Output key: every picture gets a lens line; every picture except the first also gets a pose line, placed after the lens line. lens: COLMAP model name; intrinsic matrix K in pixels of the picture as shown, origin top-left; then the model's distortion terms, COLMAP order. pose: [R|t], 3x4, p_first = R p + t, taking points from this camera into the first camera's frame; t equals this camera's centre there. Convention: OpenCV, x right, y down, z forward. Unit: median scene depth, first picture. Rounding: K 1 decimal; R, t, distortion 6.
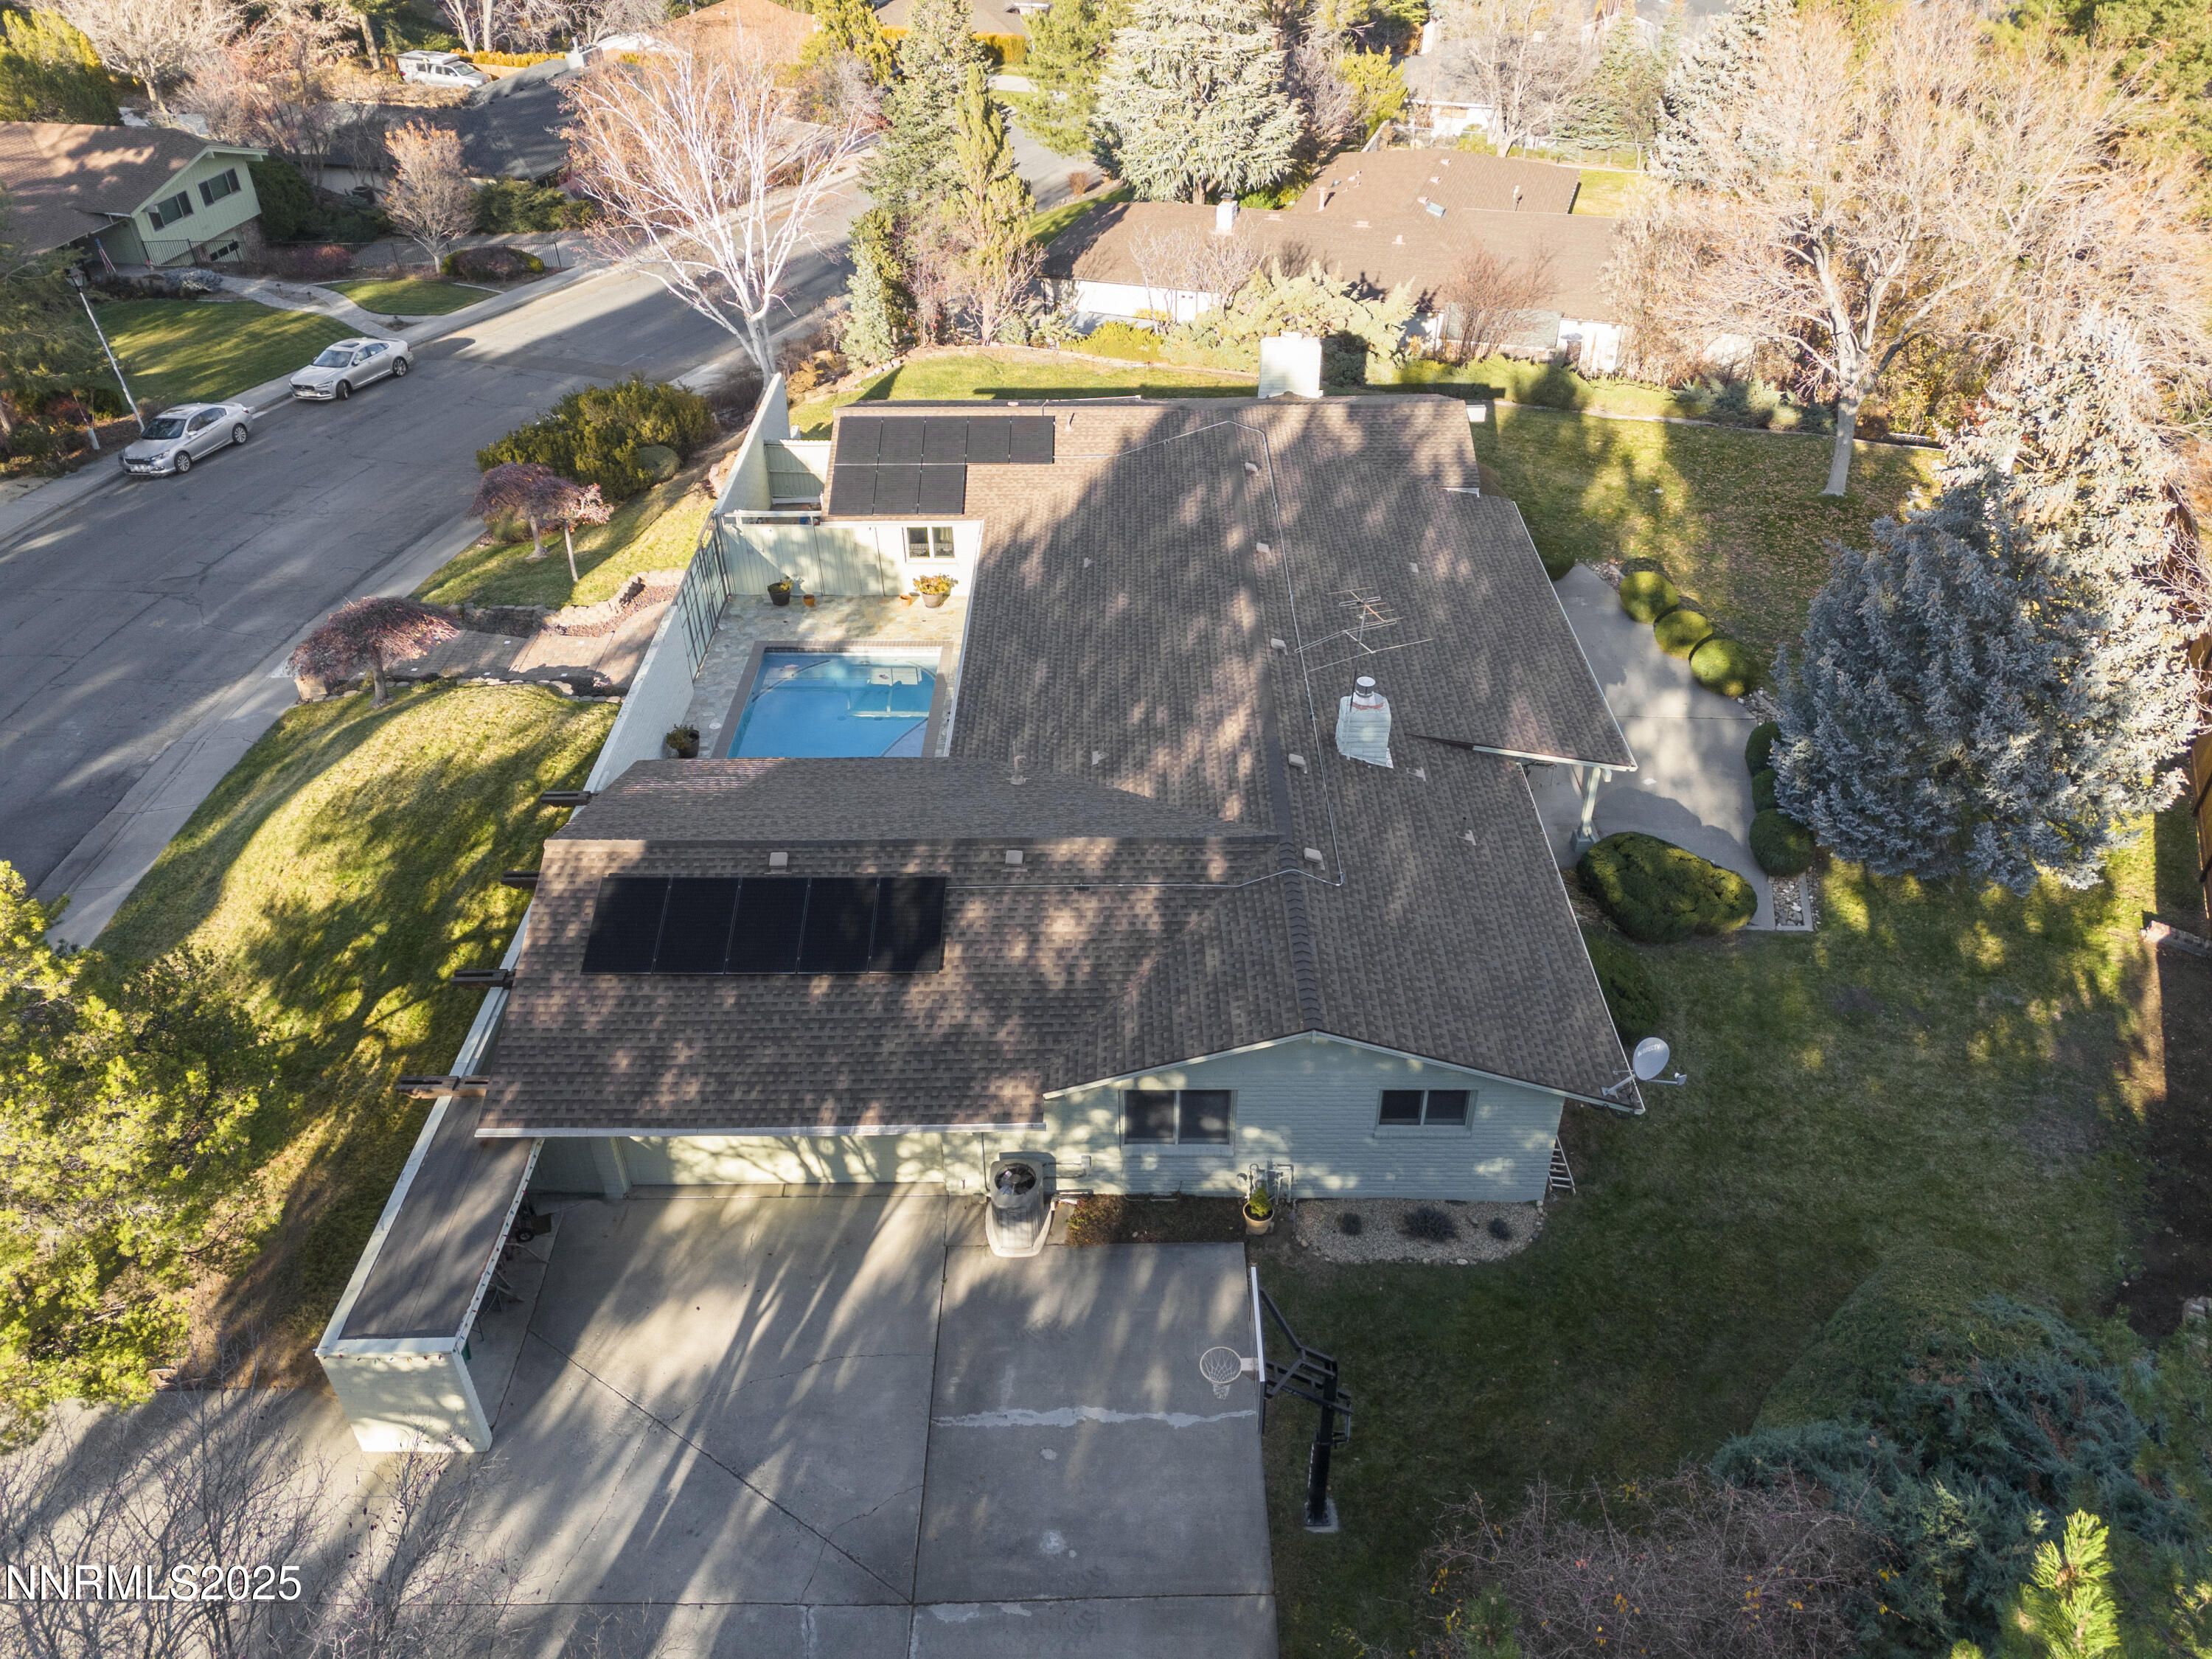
lens RADIAL K [[1685.3, 0, 1106.0], [0, 1685.3, 829.5], [0, 0, 1]] dist [-0.004834, 0.000864]
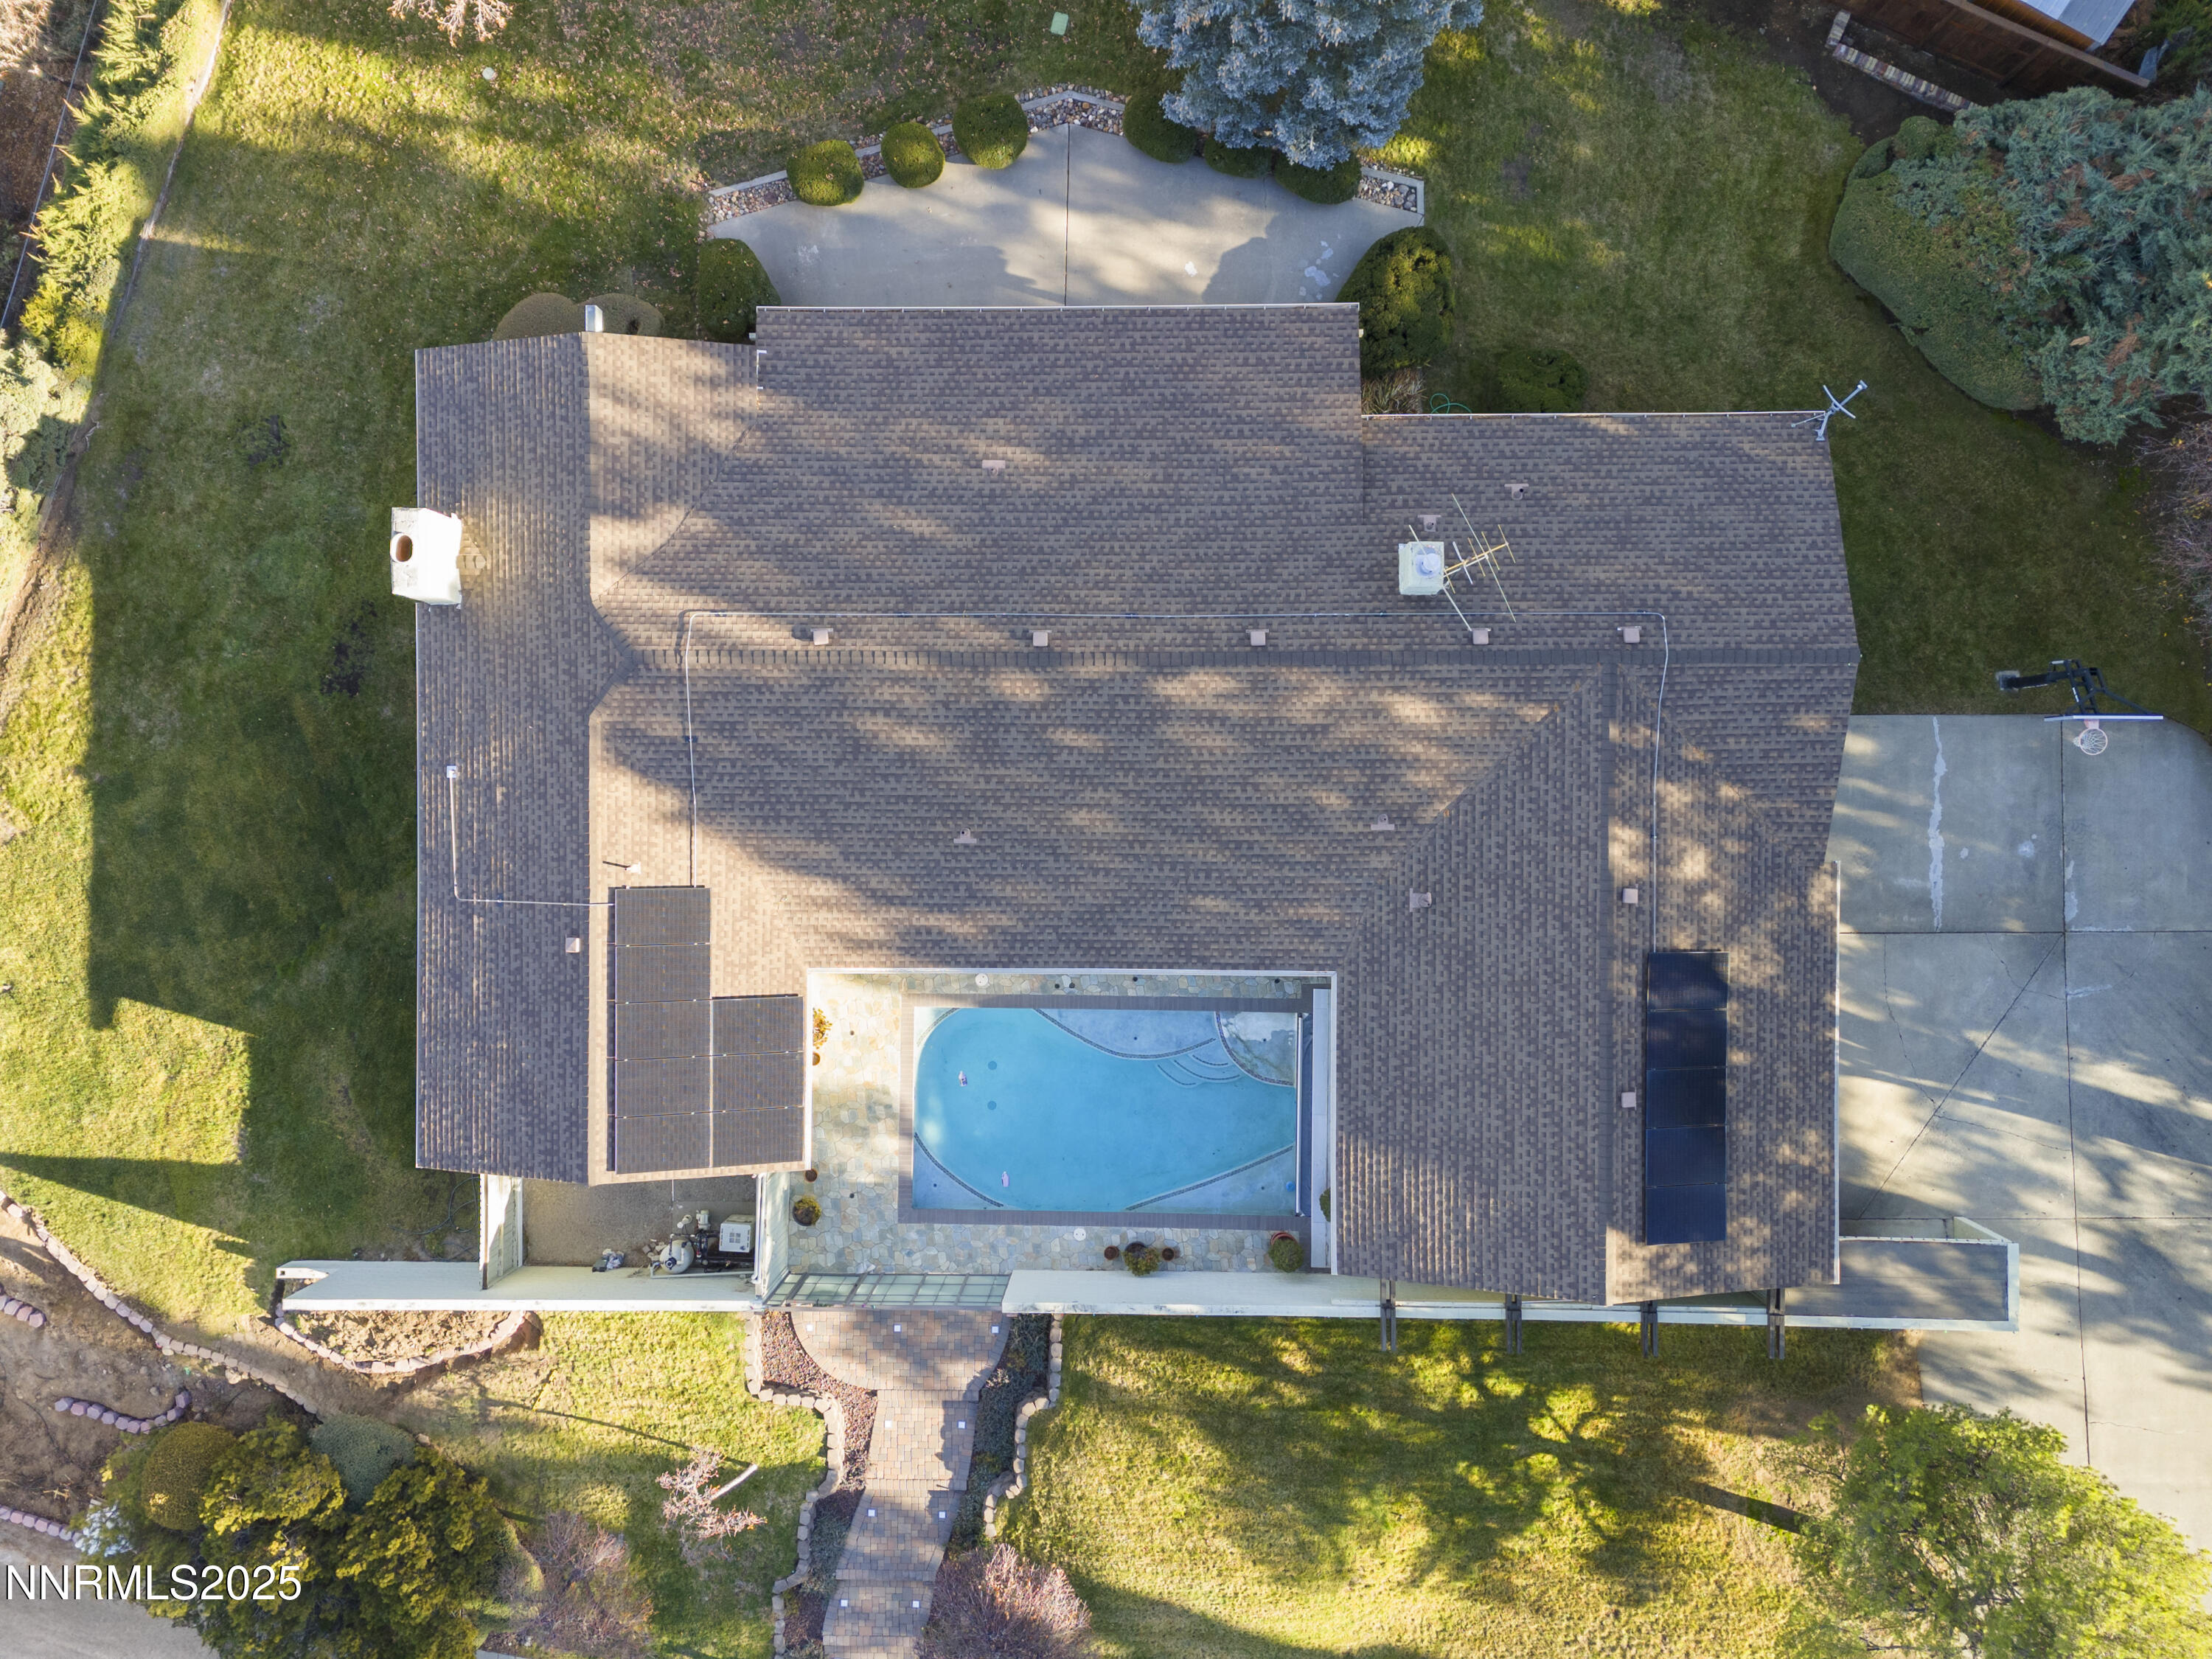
lens RADIAL K [[1685.3, 0, 1106.0], [0, 1685.3, 829.5], [0, 0, 1]] dist [-0.004834, 0.000864]
pose [[-0.013100, -0.999282, -0.035558, 0.038598], [0.628420, -0.035888, 0.777046, -0.955193], [-0.777764, -0.012166, 0.628439, 0.482341]]
